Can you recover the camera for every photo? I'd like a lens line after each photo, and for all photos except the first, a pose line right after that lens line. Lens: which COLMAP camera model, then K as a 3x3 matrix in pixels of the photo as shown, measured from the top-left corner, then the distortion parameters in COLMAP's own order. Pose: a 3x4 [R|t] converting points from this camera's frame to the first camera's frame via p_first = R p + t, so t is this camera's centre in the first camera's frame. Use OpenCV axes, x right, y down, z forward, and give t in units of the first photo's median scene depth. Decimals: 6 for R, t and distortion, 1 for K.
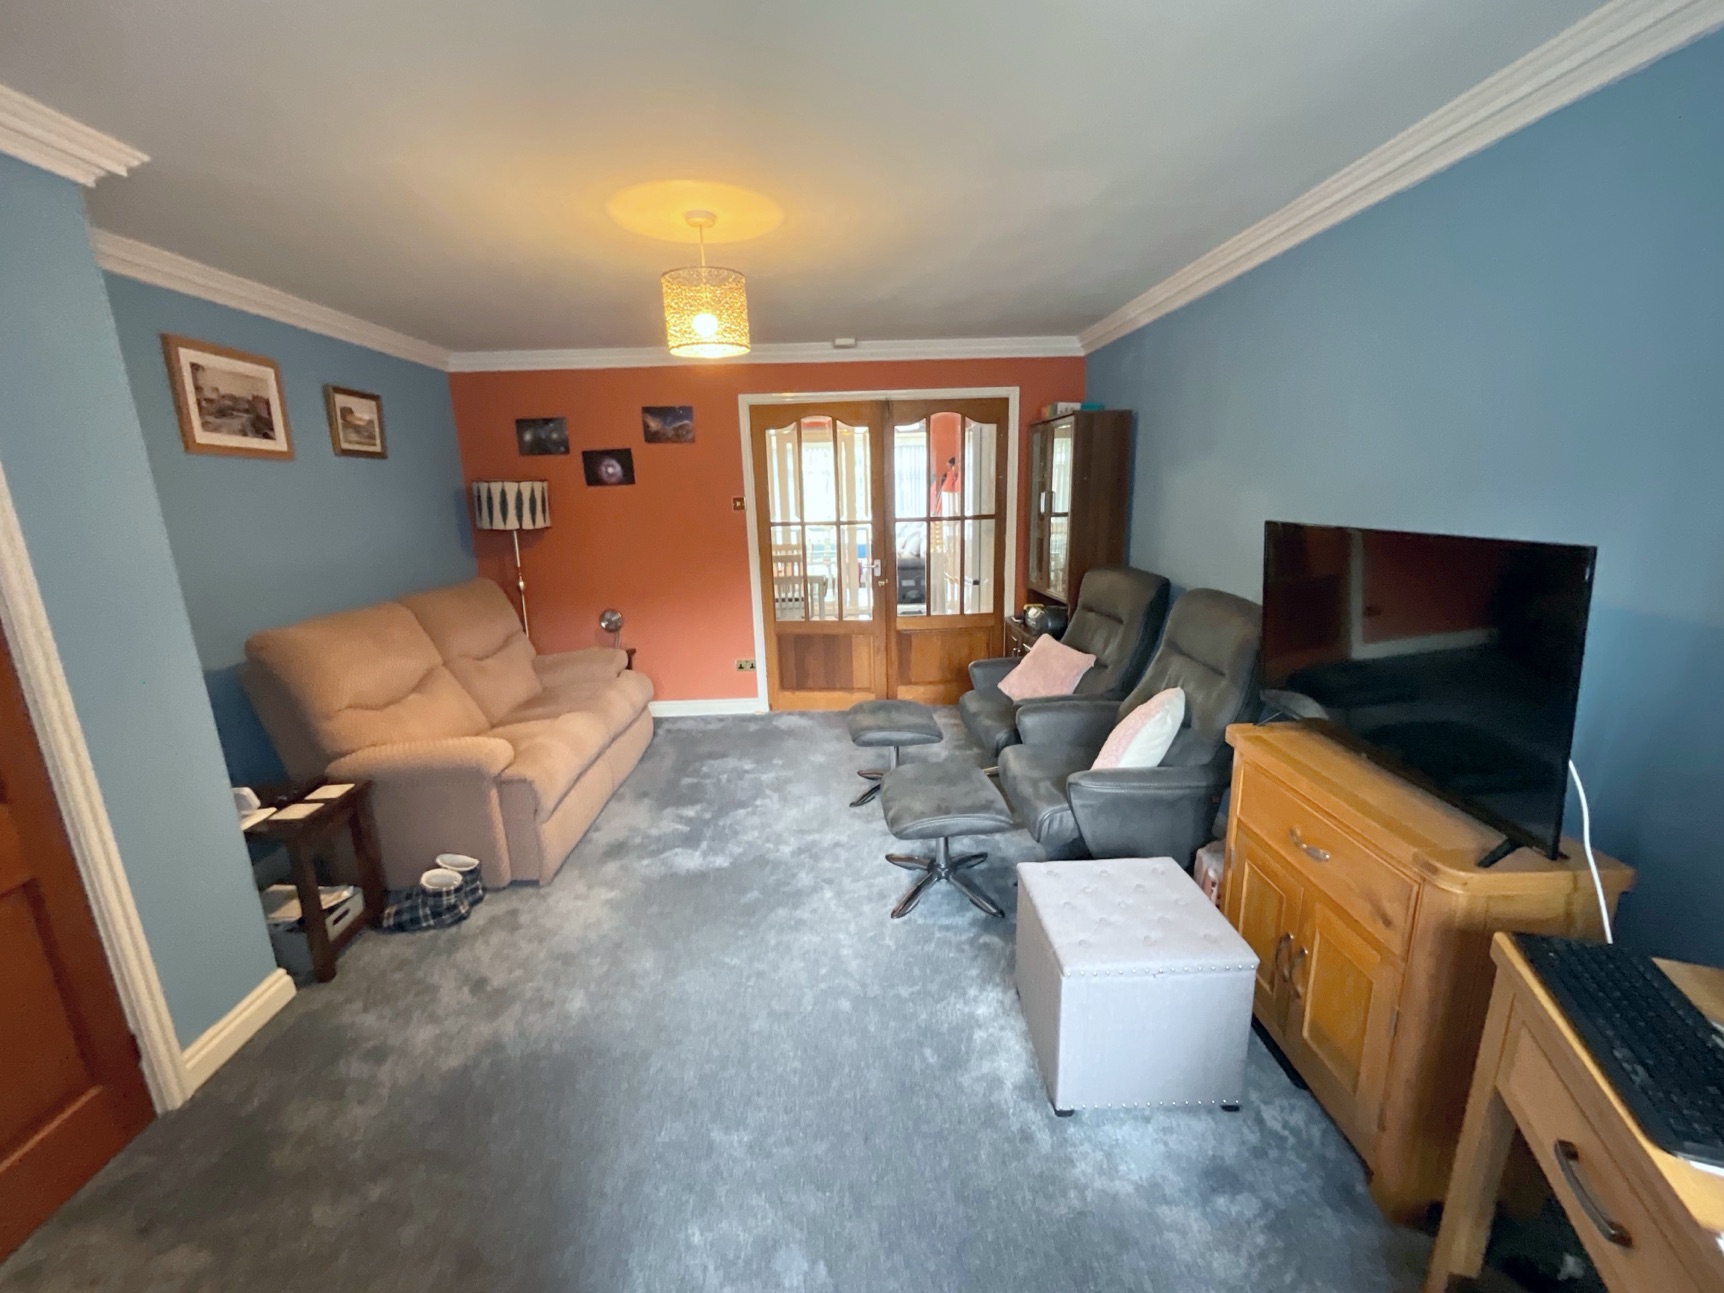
lens RADIAL K [[701.3, 0, 860.2], [0, 701.3, 643.7], [0, 0, 1]] dist [-0.002209, 0.000375]
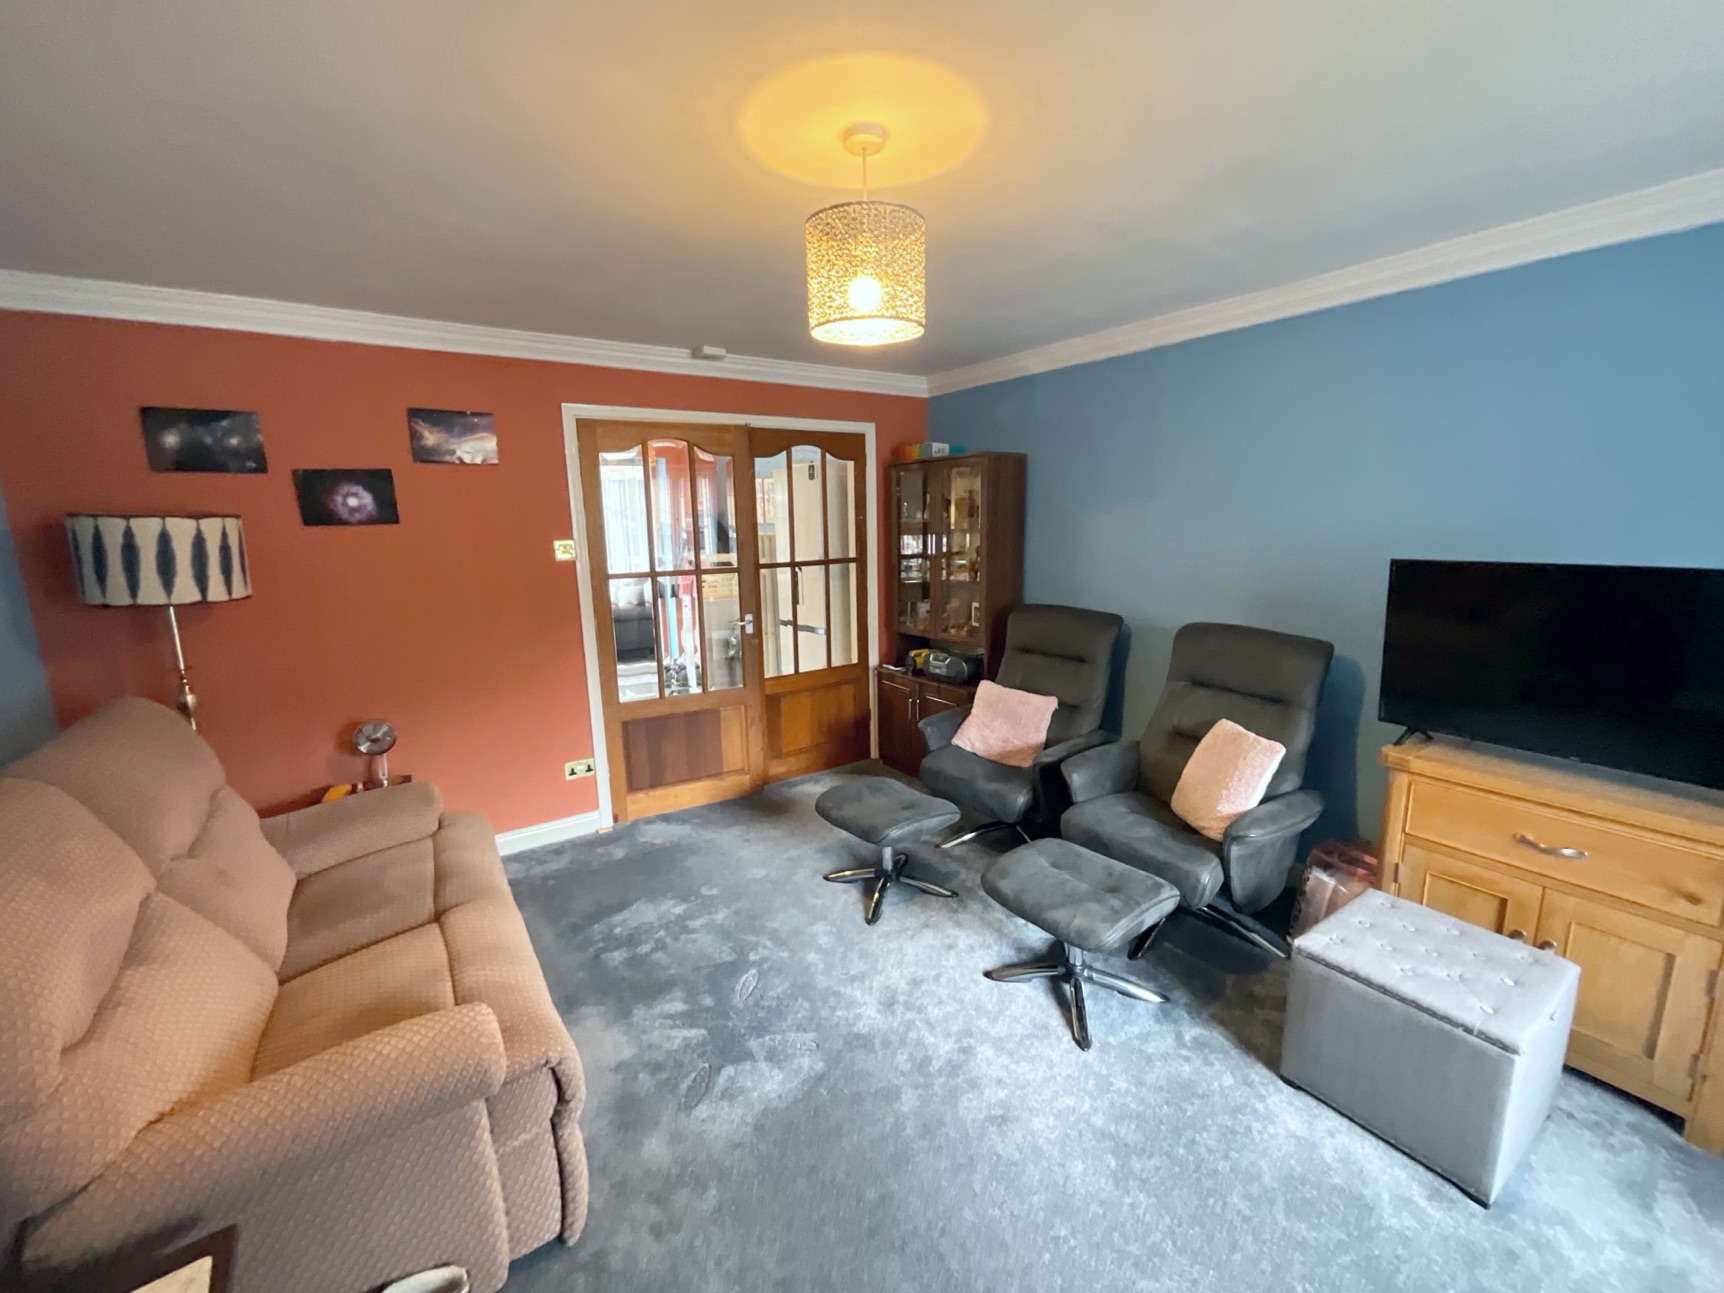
lens RADIAL K [[701.3, 0, 860.2], [0, 701.3, 643.7], [0, 0, 1]] dist [-0.002209, 0.000375]
pose [[0.838230, -0.087781, 0.538205, -0.325494], [0.117802, 0.992803, -0.021546, -0.052916], [-0.532440, 0.081463, 0.842539, 0.236257]]
